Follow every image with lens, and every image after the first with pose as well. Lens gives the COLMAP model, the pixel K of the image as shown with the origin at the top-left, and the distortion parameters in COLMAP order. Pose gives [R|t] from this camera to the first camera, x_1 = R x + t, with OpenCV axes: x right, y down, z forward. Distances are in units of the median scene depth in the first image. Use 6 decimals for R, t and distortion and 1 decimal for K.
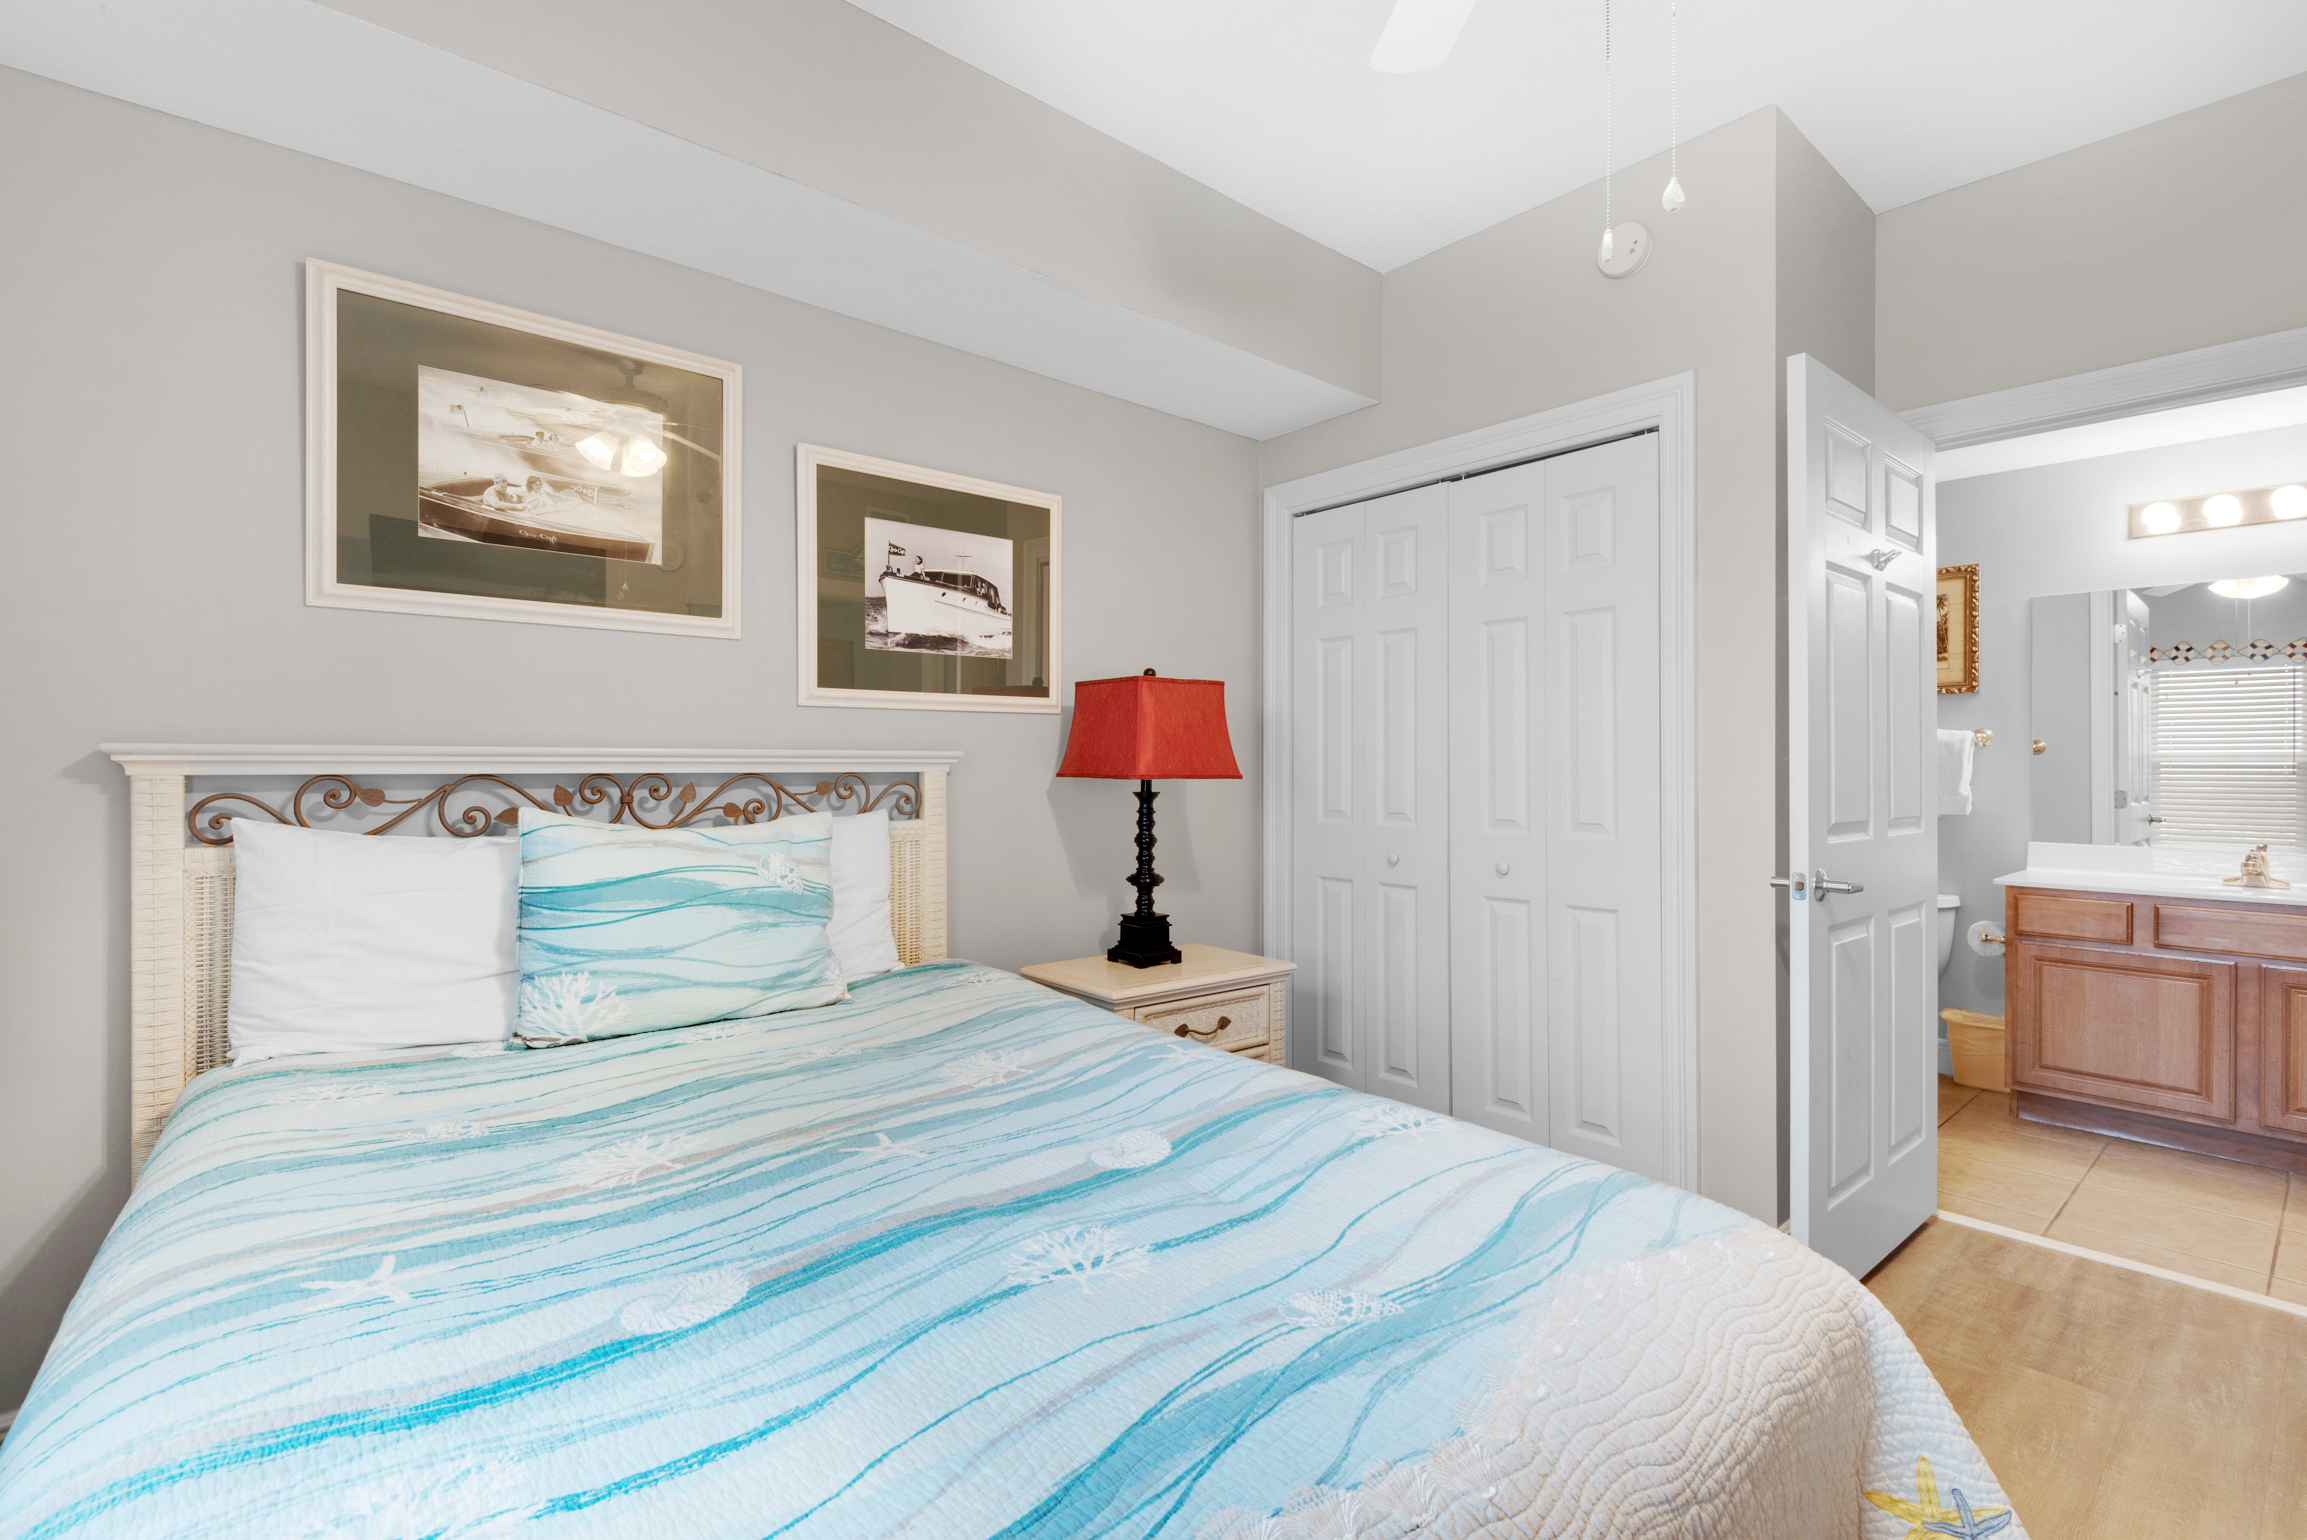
lens RADIAL K [[1057.3, 0, 1147.5], [0, 1057.3, 771.2], [0, 0, 1]] dist [-0.000964, -0.000277]
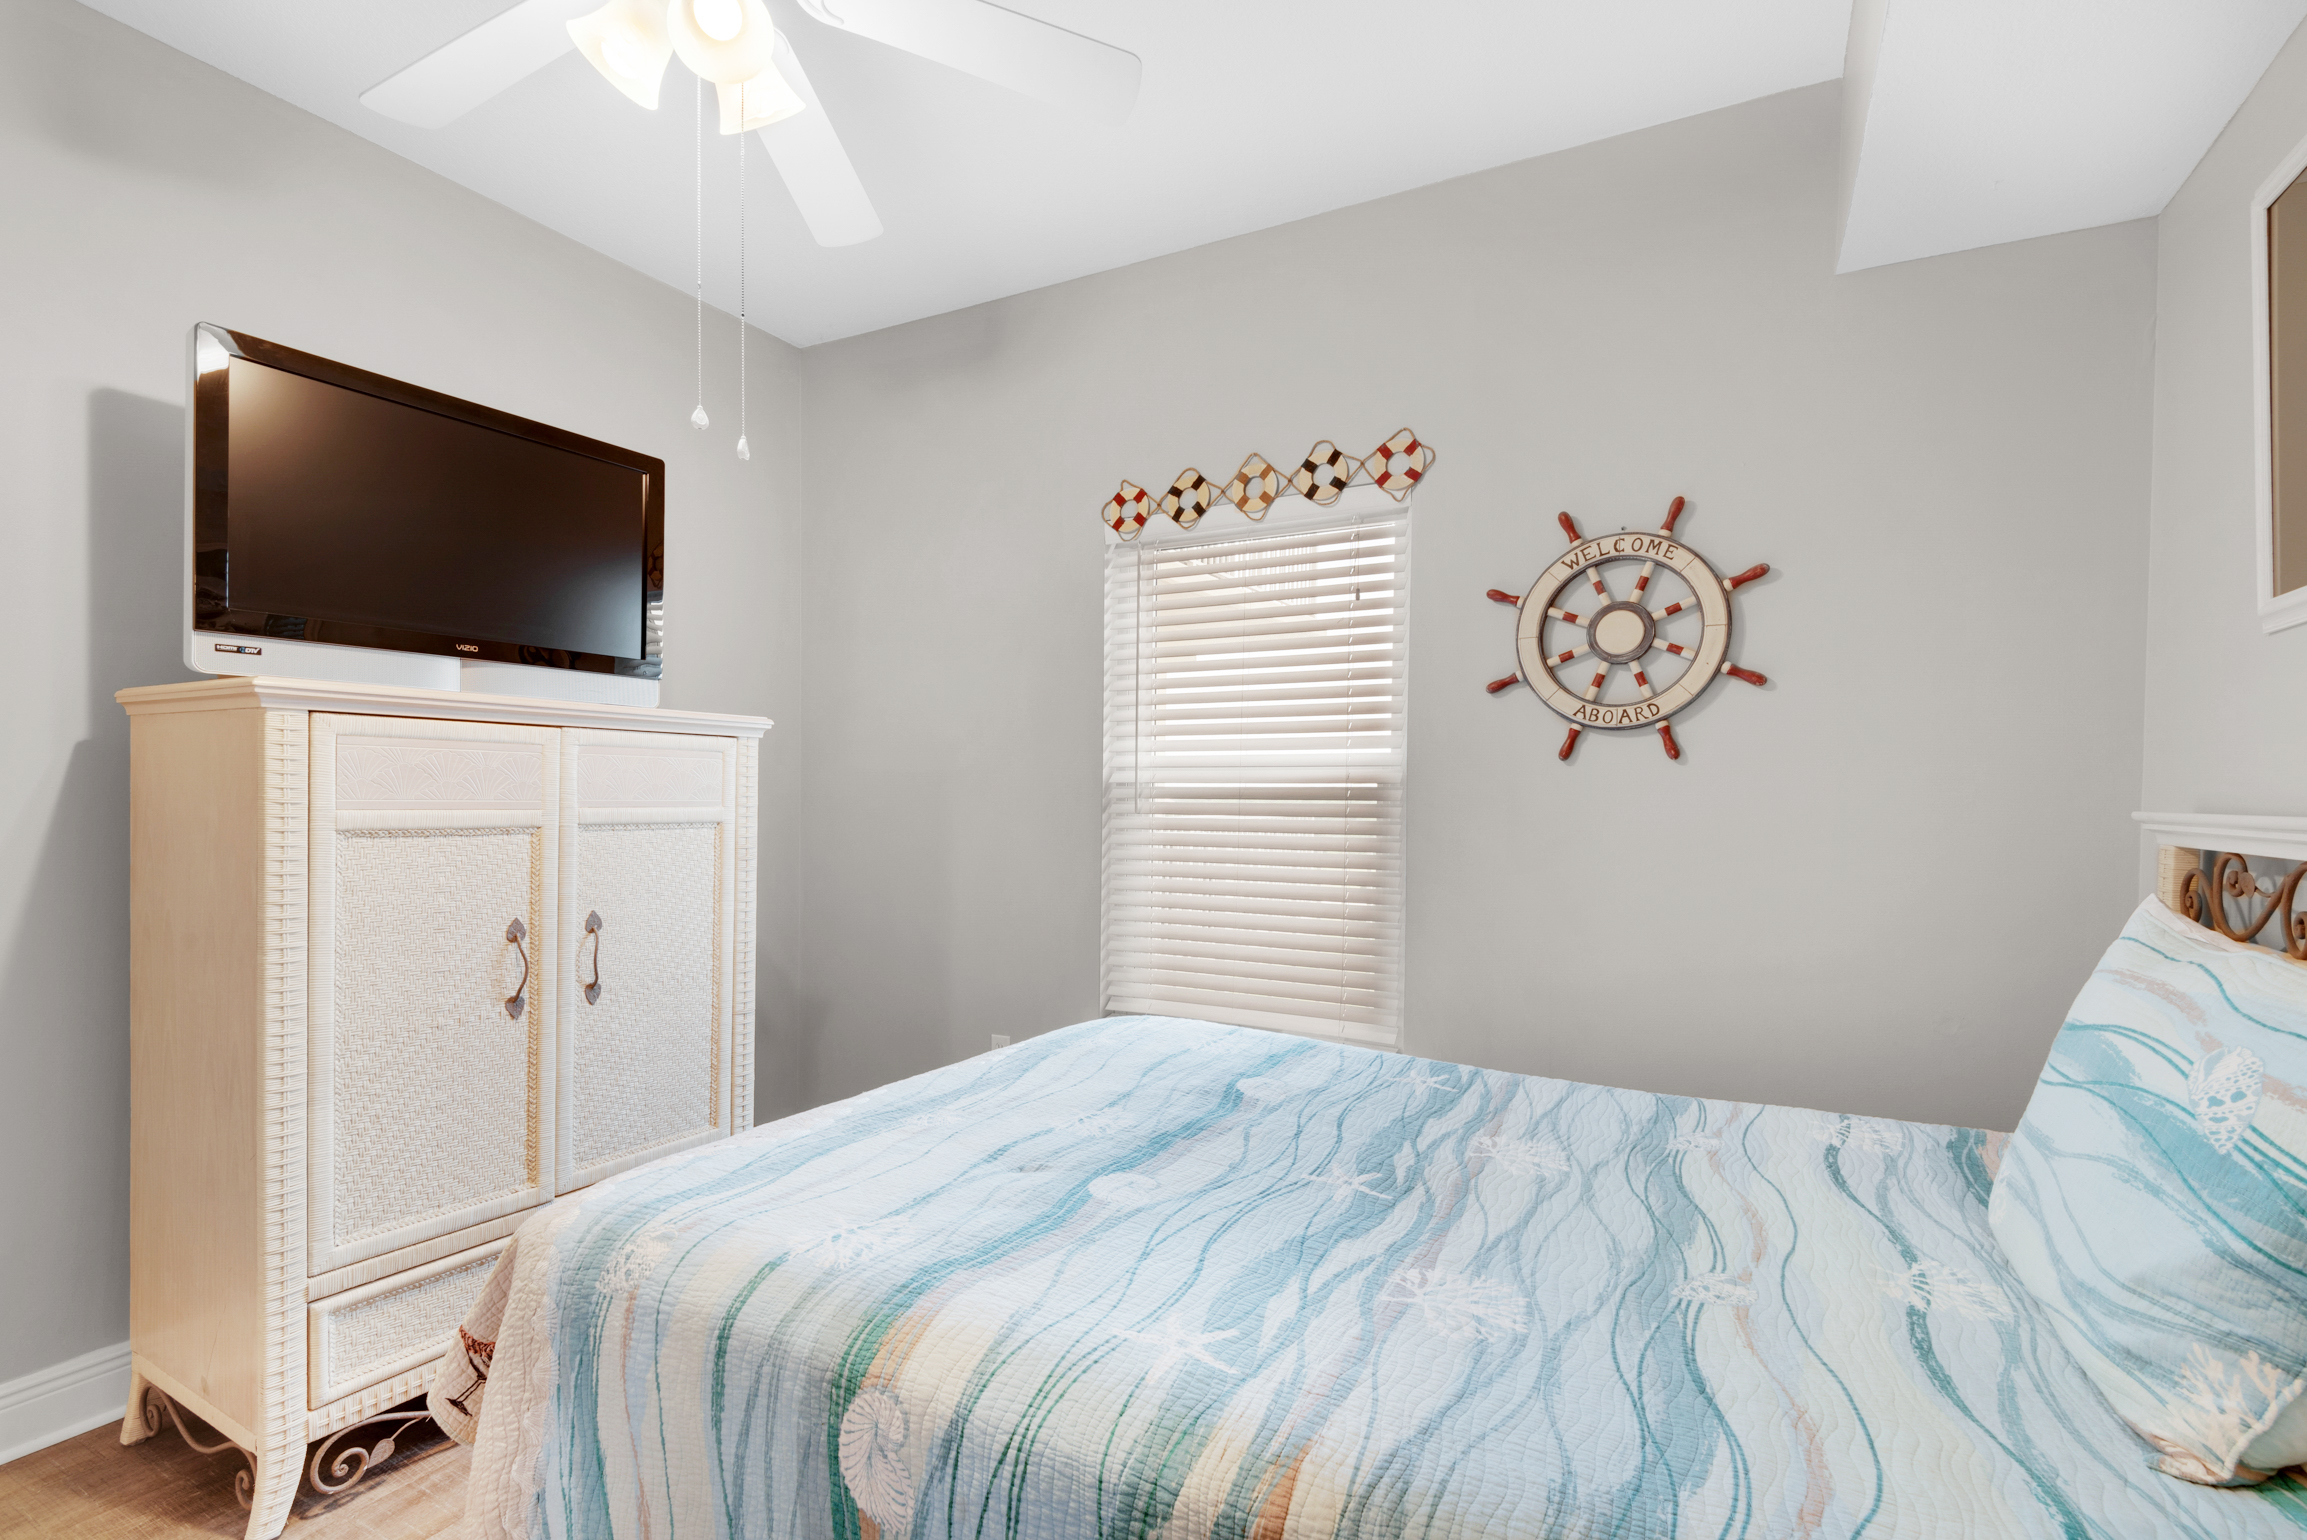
lens RADIAL K [[1057.3, 0, 1151.7], [0, 1057.3, 785.4], [0, 0, 1]] dist [-0.000964, -0.000277]
pose [[-0.937439, -0.015836, -0.347790, 0.336284], [-0.008187, 0.999691, -0.023450, -0.022583], [0.348054, -0.019135, -0.937279, 2.018134]]
